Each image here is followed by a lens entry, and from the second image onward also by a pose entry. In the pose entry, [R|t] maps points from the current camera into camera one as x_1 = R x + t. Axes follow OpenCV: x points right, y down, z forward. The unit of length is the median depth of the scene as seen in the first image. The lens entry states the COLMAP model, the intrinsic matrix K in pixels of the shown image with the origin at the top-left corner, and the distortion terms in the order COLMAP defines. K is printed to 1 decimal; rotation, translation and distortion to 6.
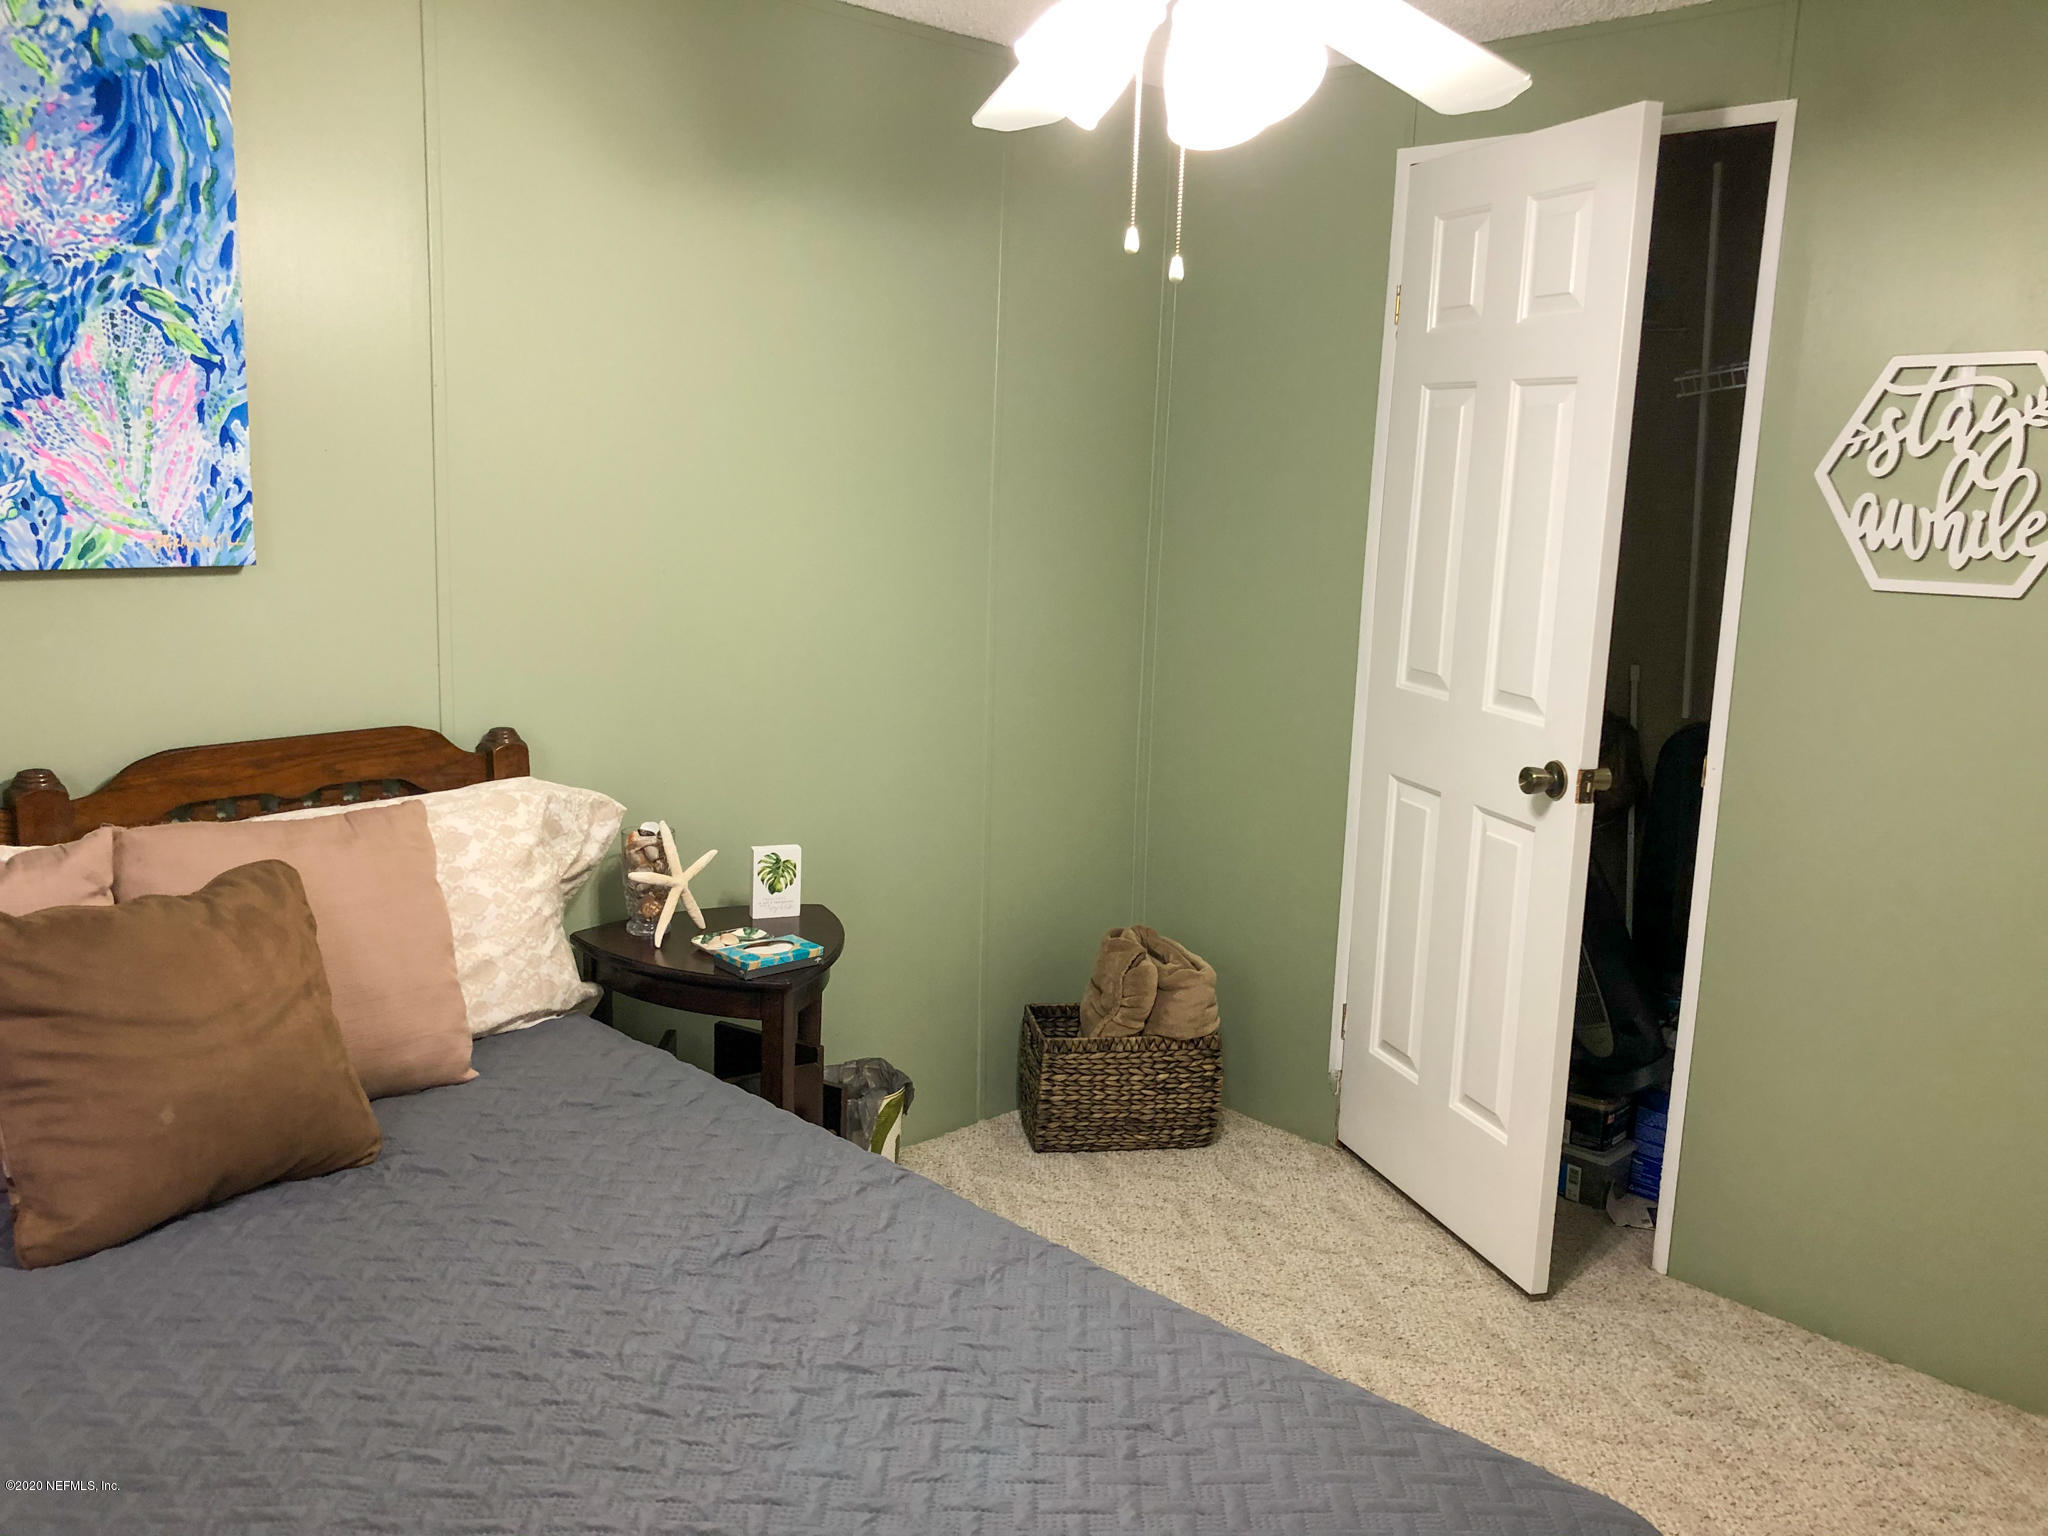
lens RADIAL K [[1698.9, 0, 1024.5], [0, 1698.9, 761.1], [0, 0, 1]] dist [0.028830, -0.039608]
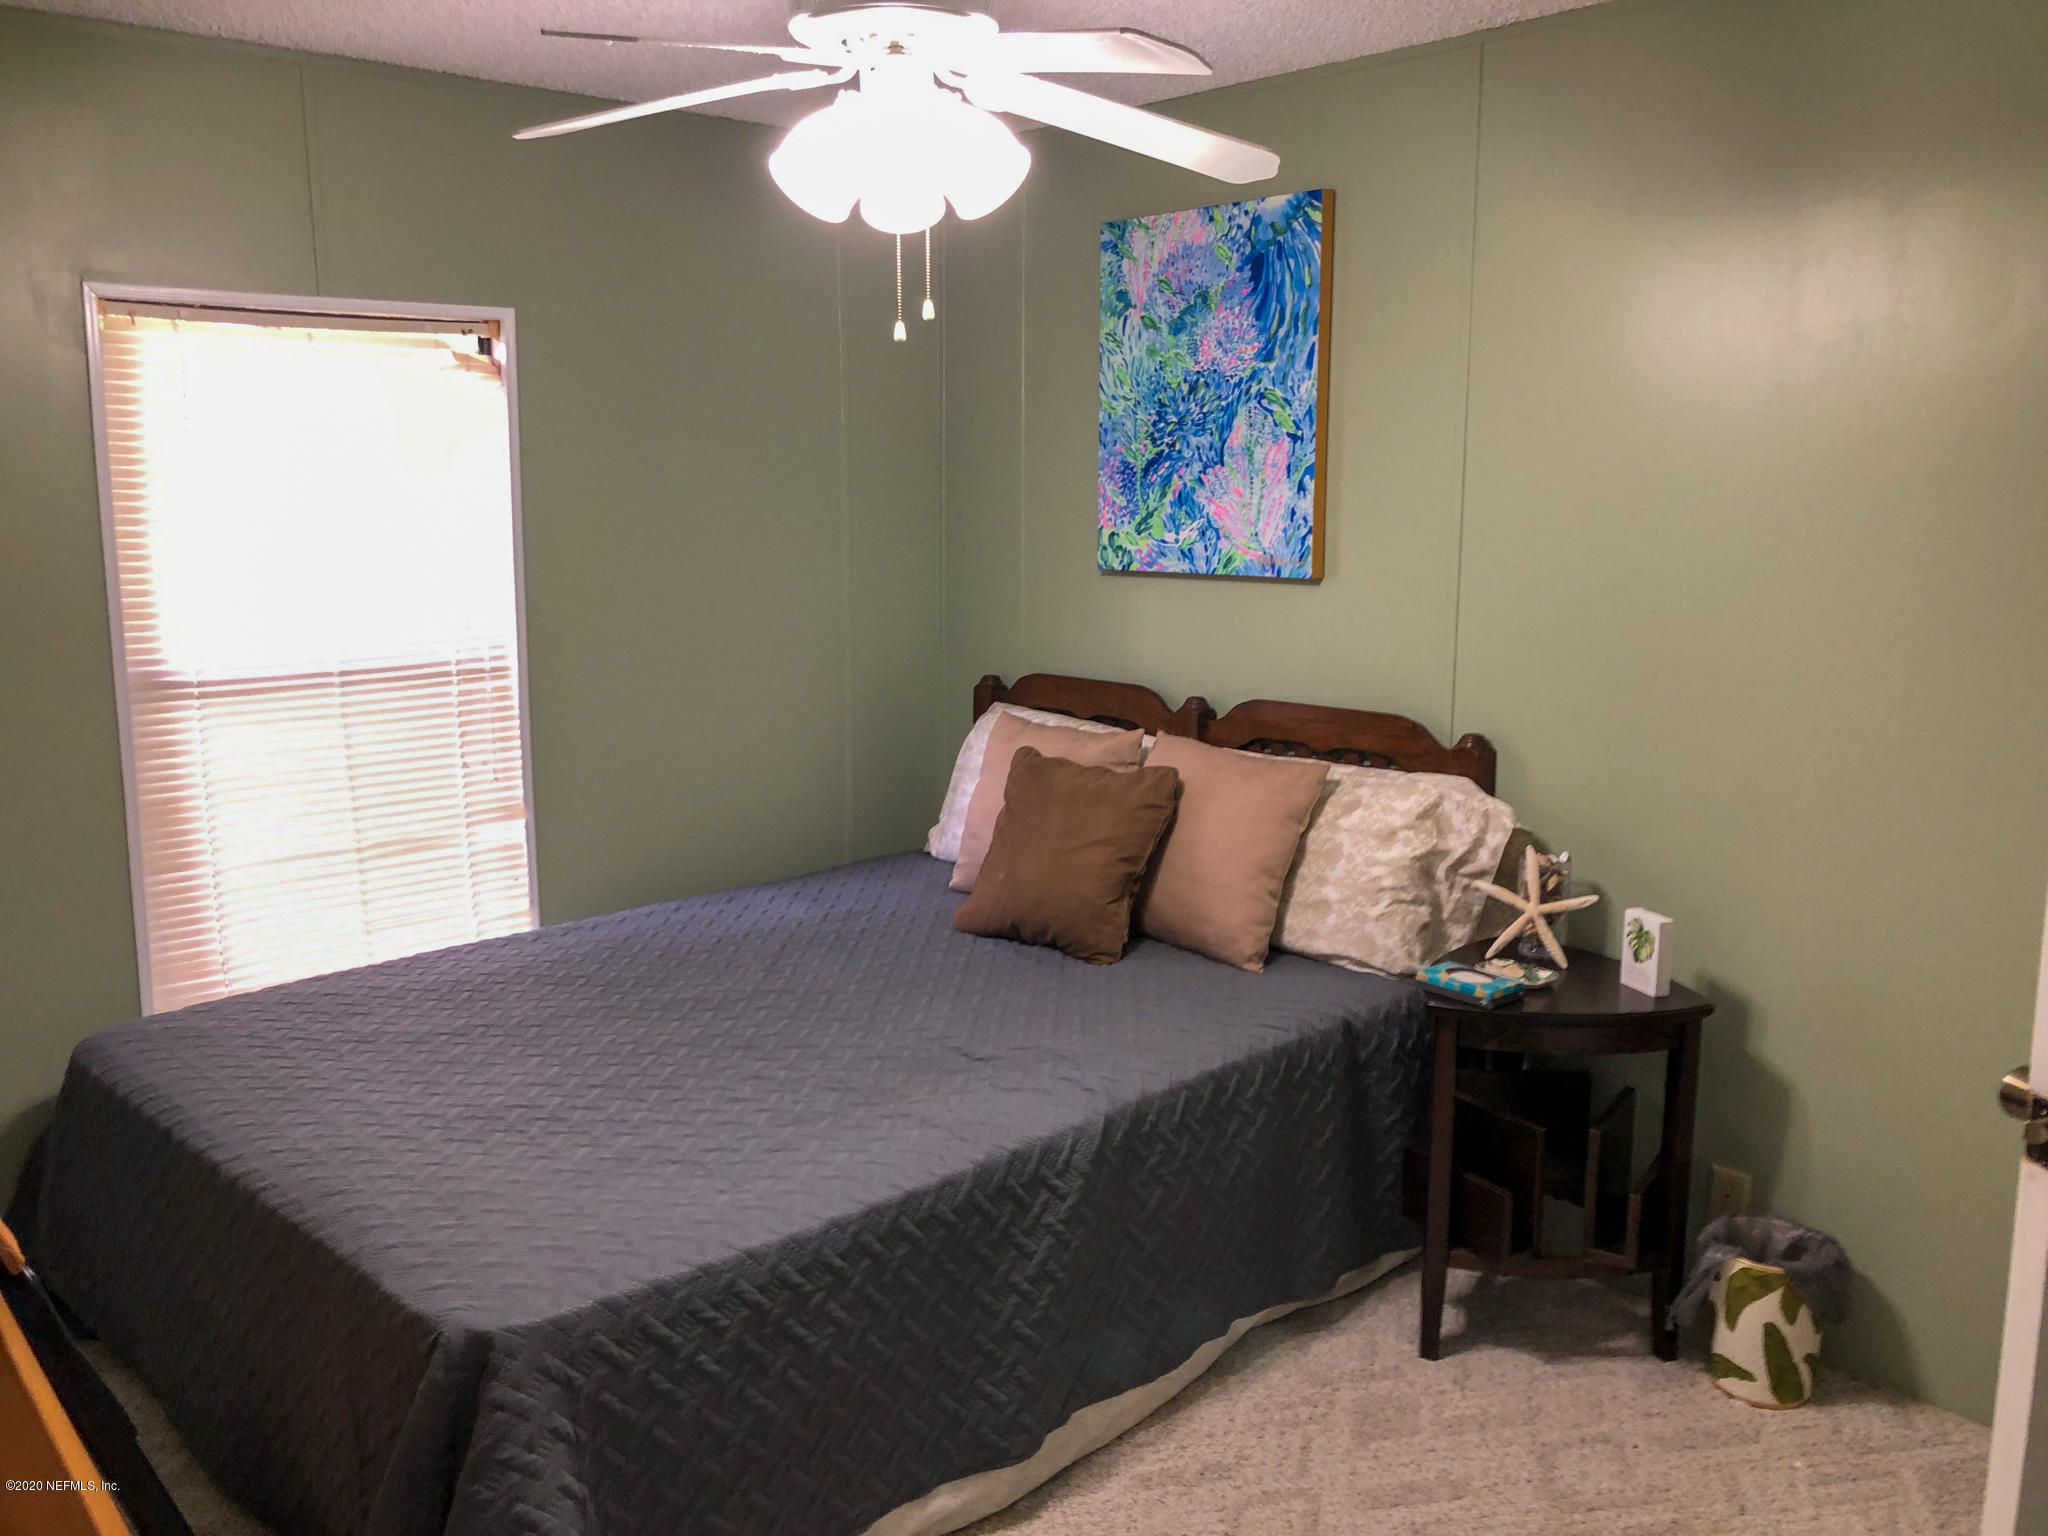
lens RADIAL K [[1698.9, 0, 1023.2], [0, 1698.9, 775.1], [0, 0, 1]] dist [0.028830, -0.039608]
pose [[-0.057602, 0.140462, -0.988409, 1.023251], [-0.175755, 0.973163, 0.148538, -0.132418], [0.982747, 0.182274, -0.031370, 0.898215]]
